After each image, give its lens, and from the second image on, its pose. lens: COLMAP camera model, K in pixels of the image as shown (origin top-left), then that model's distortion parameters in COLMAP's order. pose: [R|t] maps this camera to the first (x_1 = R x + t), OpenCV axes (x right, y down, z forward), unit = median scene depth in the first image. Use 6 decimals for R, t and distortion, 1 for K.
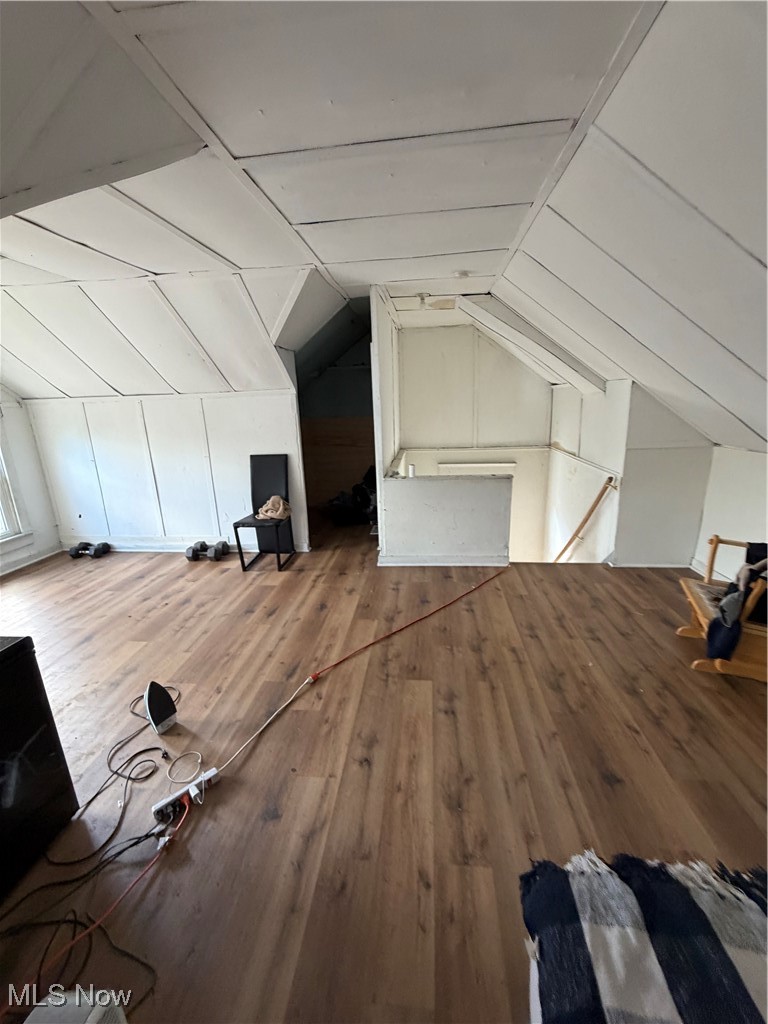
lens RADIAL K [[406.7, 0, 385.5], [0, 406.7, 509.3], [0, 0, 1]] dist [-0.001773, -0.000052]
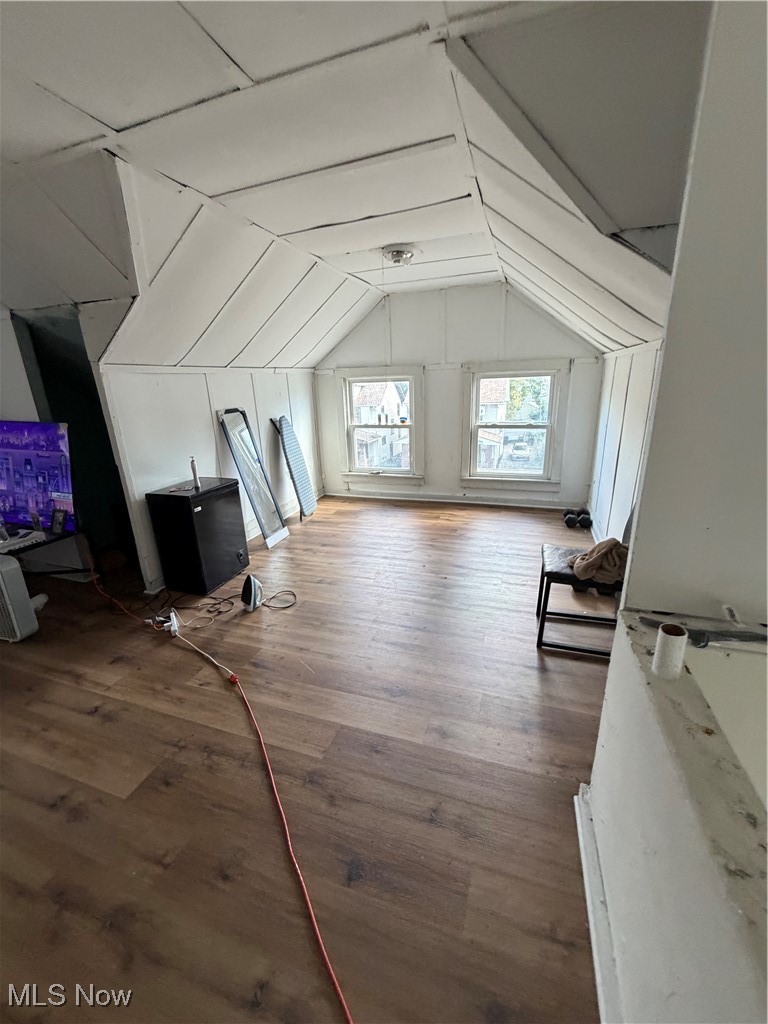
lens RADIAL K [[406.7, 0, 383.1], [0, 406.7, 509.5], [0, 0, 1]] dist [-0.001773, -0.000052]
pose [[-0.222643, 0.331531, -0.916797, 0.479086], [-0.206454, 0.903039, 0.376693, -0.361230], [0.952789, 0.273144, -0.132609, 1.366535]]
